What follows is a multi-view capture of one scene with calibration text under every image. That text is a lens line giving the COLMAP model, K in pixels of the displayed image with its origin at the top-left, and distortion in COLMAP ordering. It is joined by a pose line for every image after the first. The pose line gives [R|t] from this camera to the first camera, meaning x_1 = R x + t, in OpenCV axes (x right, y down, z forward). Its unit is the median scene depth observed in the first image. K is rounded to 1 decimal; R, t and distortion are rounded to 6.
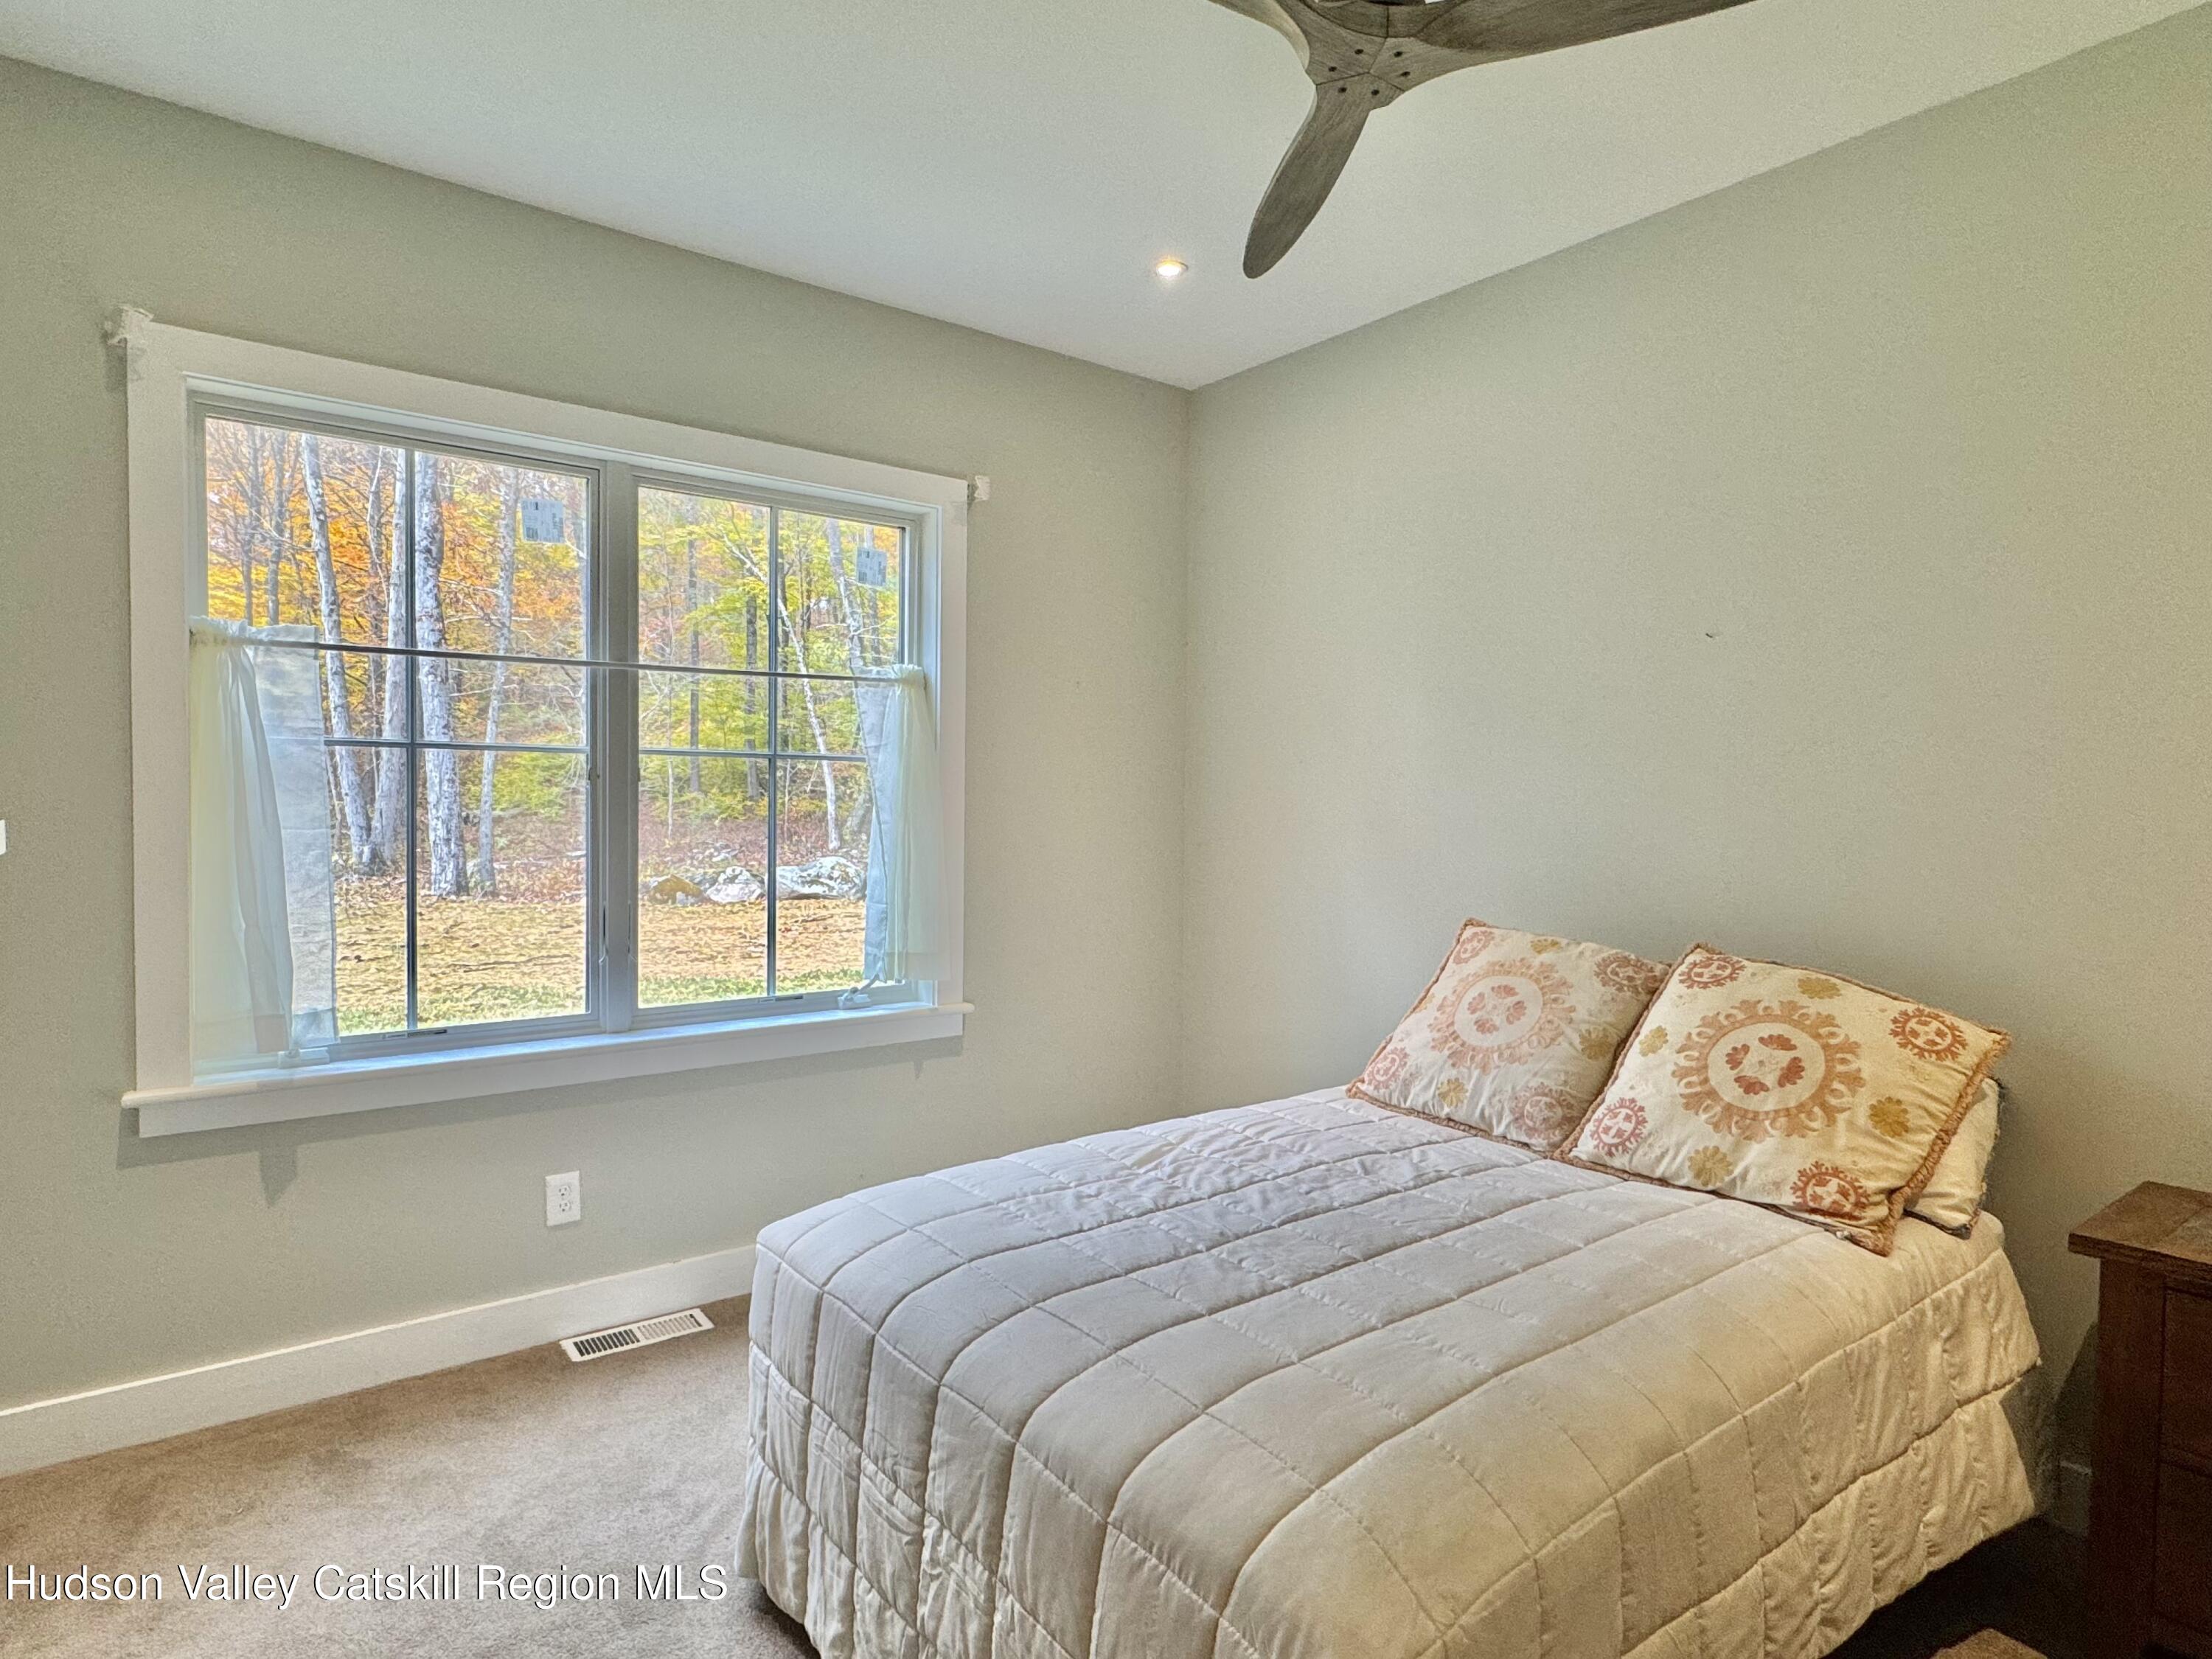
lens RADIAL K [[1207.2, 0, 1106.0], [0, 1207.2, 829.5], [0, 0, 1]] dist [-0.003054, 0.000424]
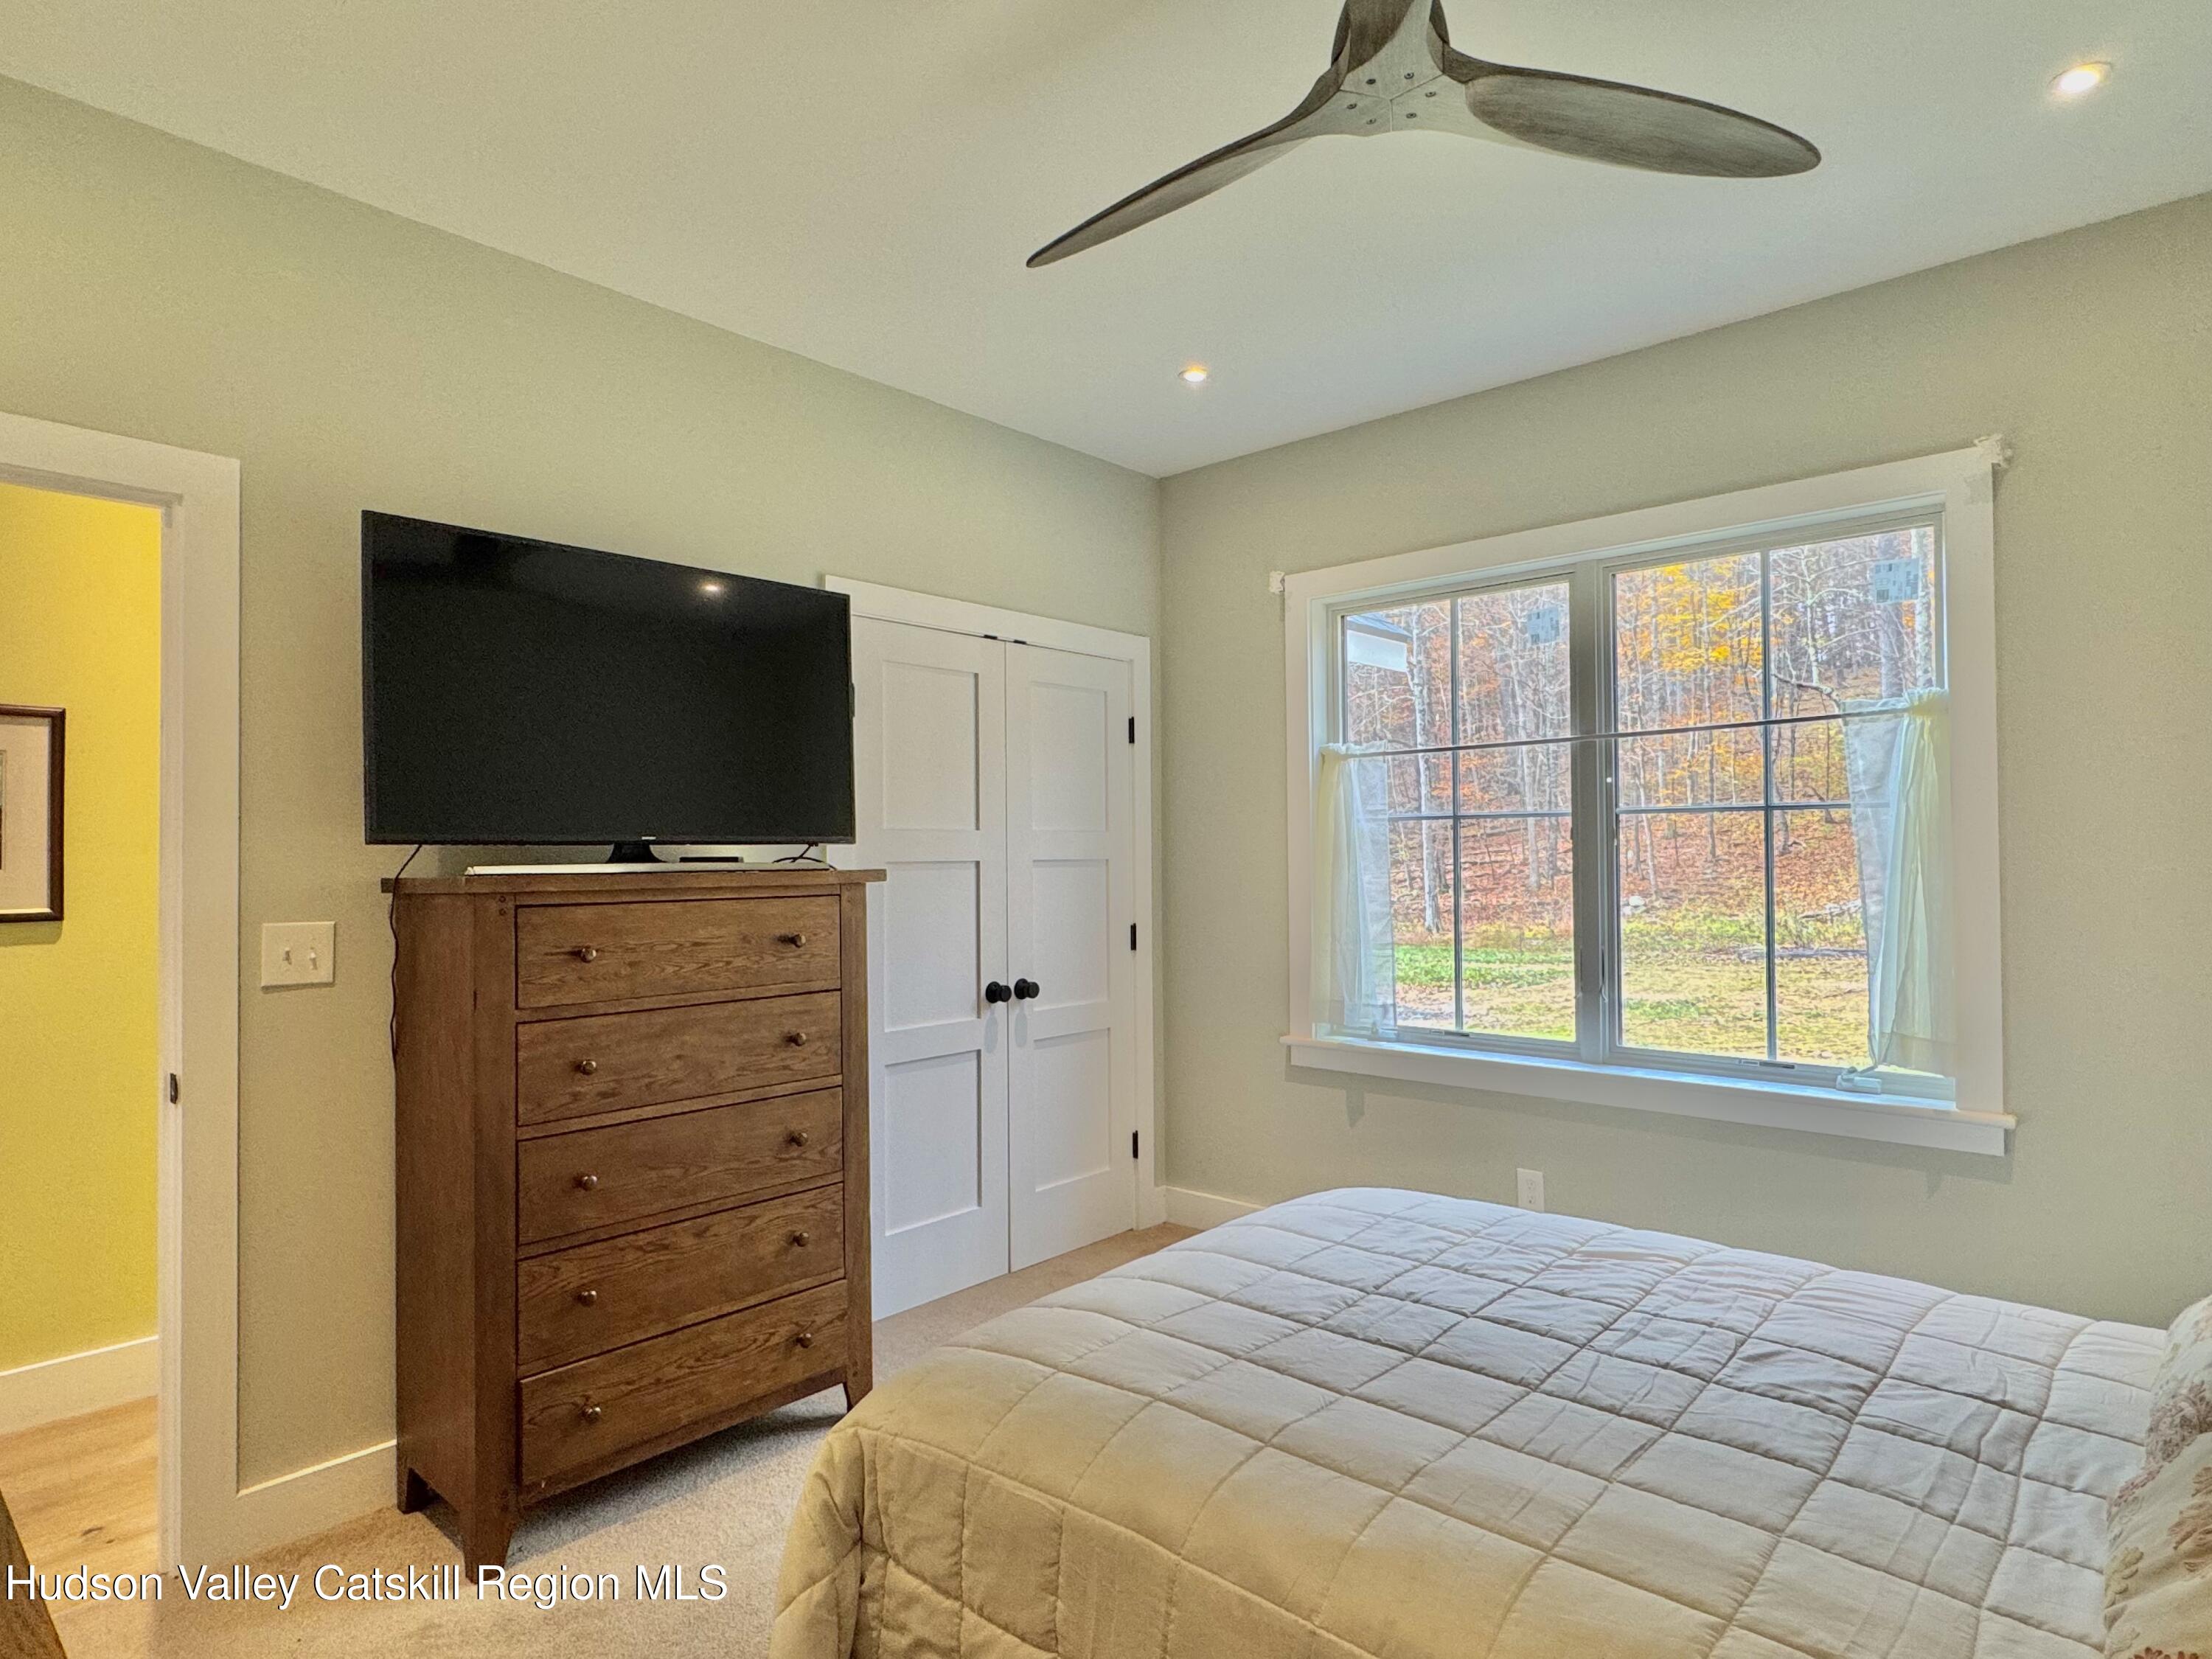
lens RADIAL K [[1207.2, 0, 1106.0], [0, 1207.2, 829.5], [0, 0, 1]] dist [-0.003054, 0.000424]
pose [[0.192241, -0.031991, -0.980826, 0.625821], [-0.011341, 0.999329, -0.034817, -0.004711], [0.981282, 0.017817, 0.191749, 0.339058]]
